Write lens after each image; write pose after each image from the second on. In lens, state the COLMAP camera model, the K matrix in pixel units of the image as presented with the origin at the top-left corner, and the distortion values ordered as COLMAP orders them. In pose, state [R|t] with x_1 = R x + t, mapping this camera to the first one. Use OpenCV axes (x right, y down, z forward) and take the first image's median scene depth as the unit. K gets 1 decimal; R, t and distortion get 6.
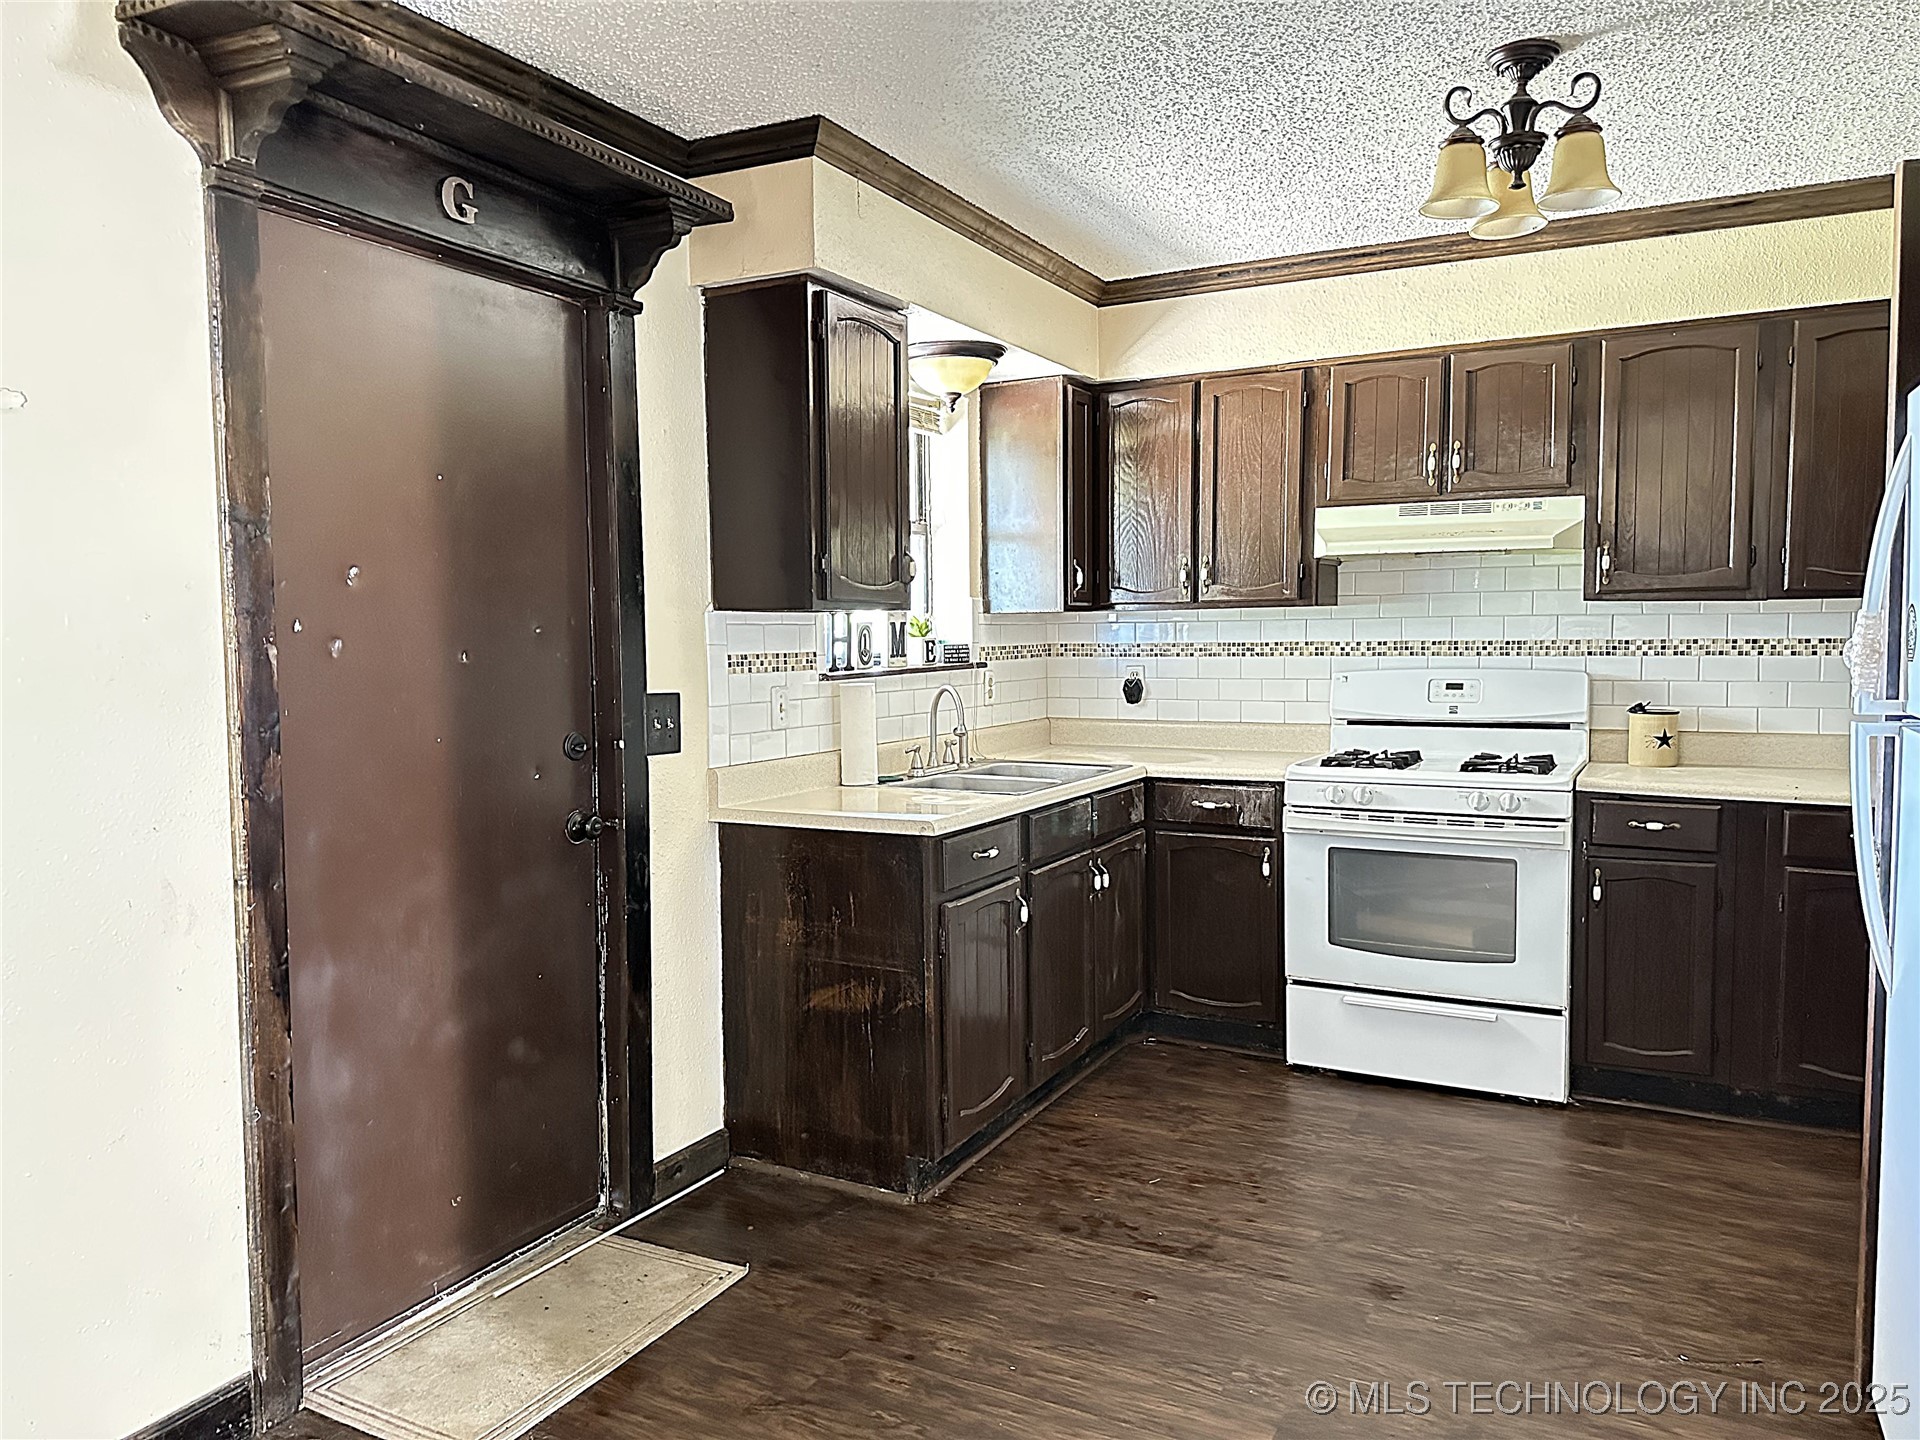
lens RADIAL K [[1337.4, 0, 960.0], [0, 1337.4, 720.0], [0, 0, 1]] dist [0.002139, -0.000936]
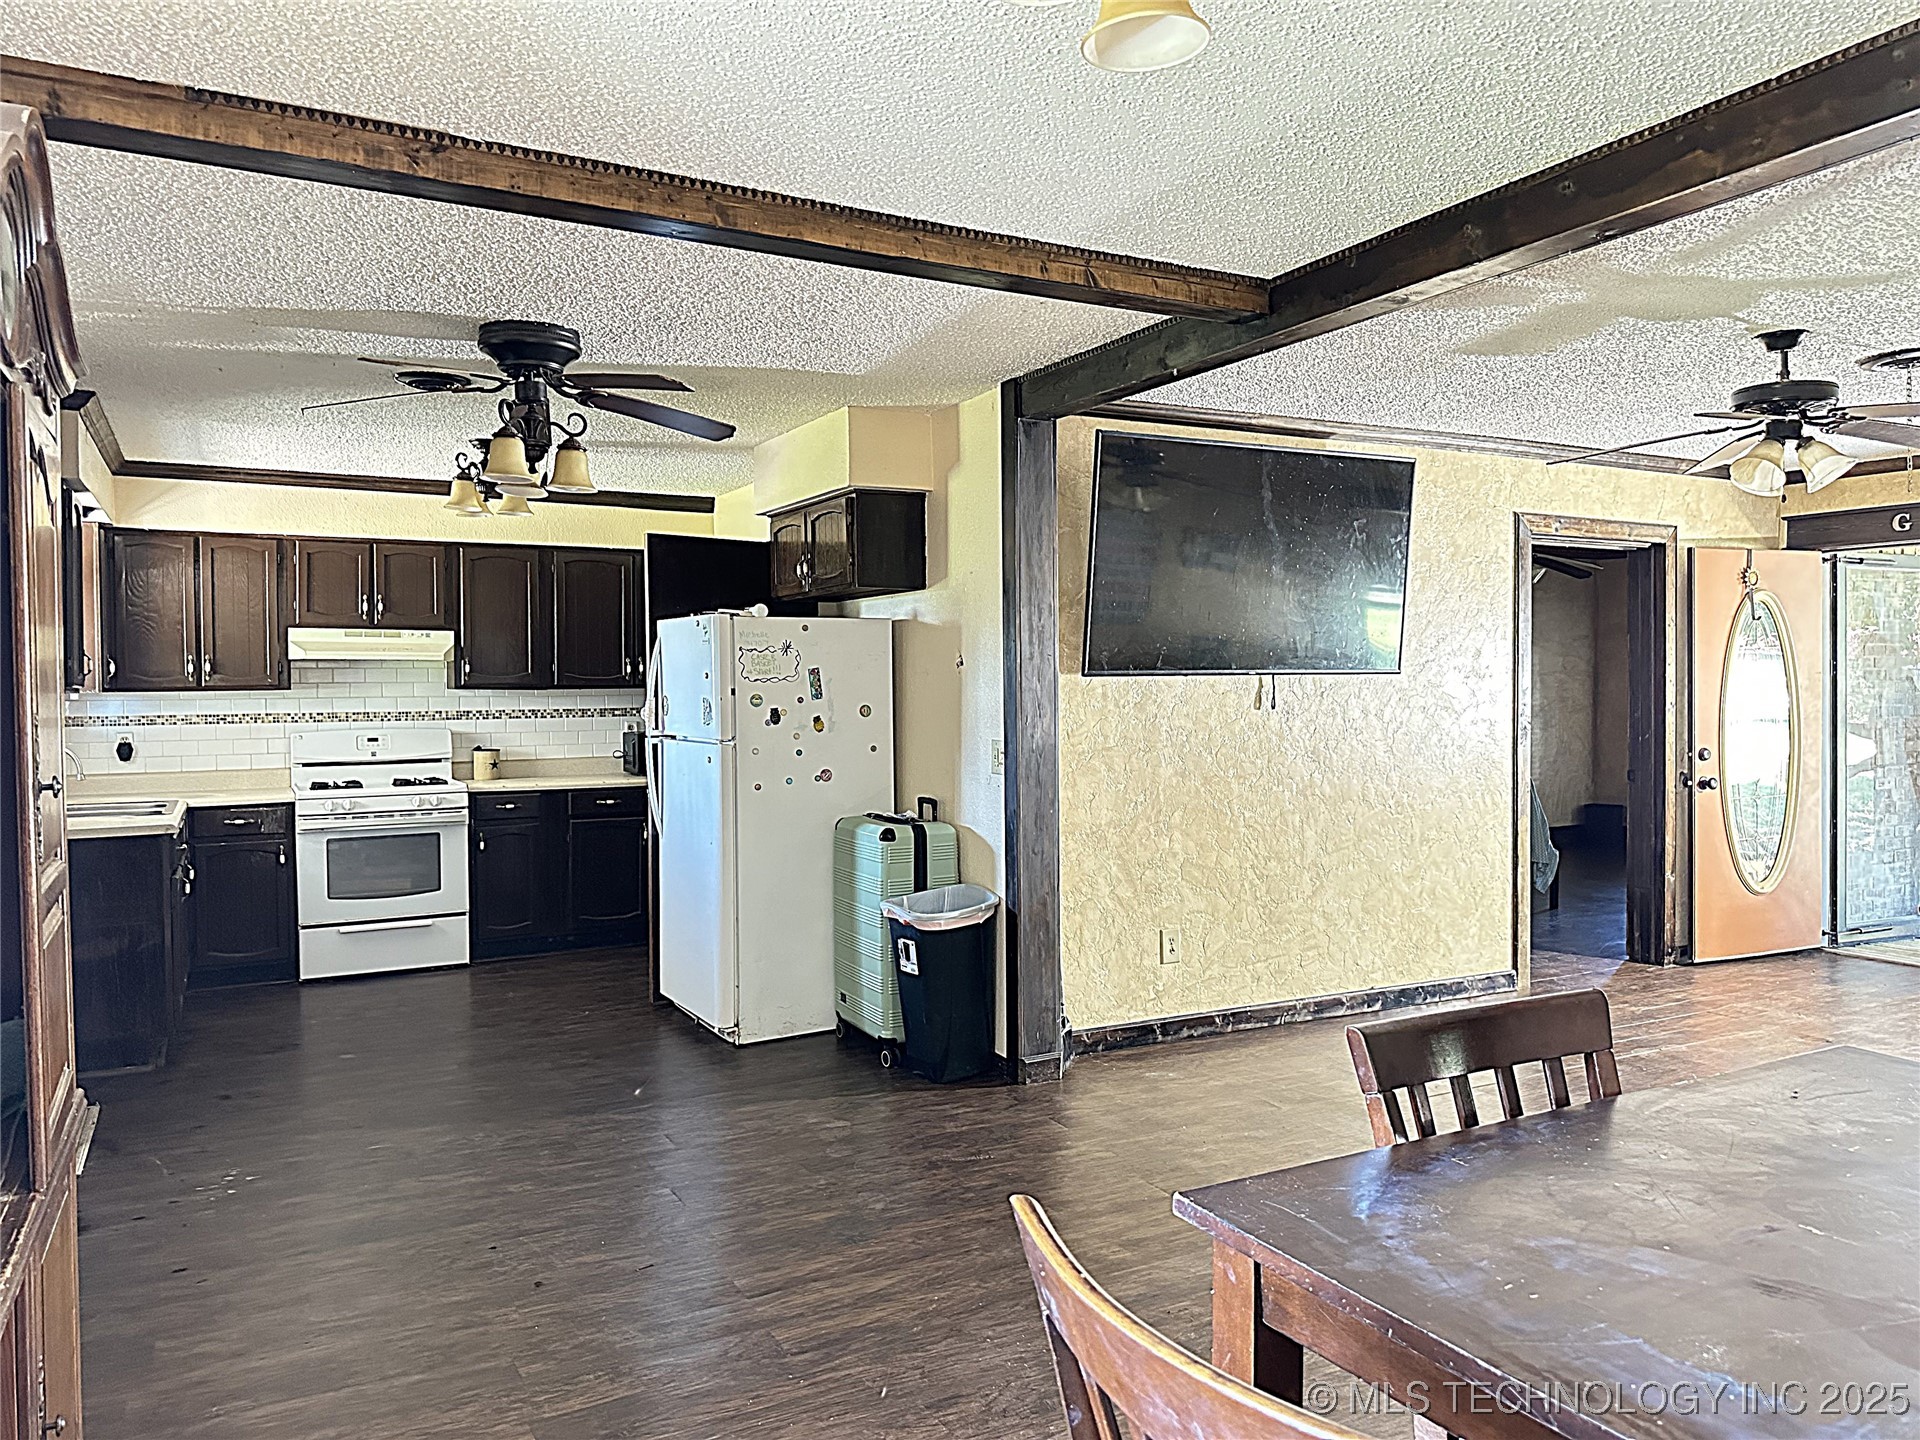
lens RADIAL K [[1337.4, 0, 960.0], [0, 1337.4, 720.0], [0, 0, 1]] dist [0.002139, -0.000936]
pose [[0.545911, -0.011634, 0.837762, -0.650362], [0.058341, 0.998004, -0.024158, 0.034413], [-0.835809, 0.062064, 0.545500, -0.530477]]
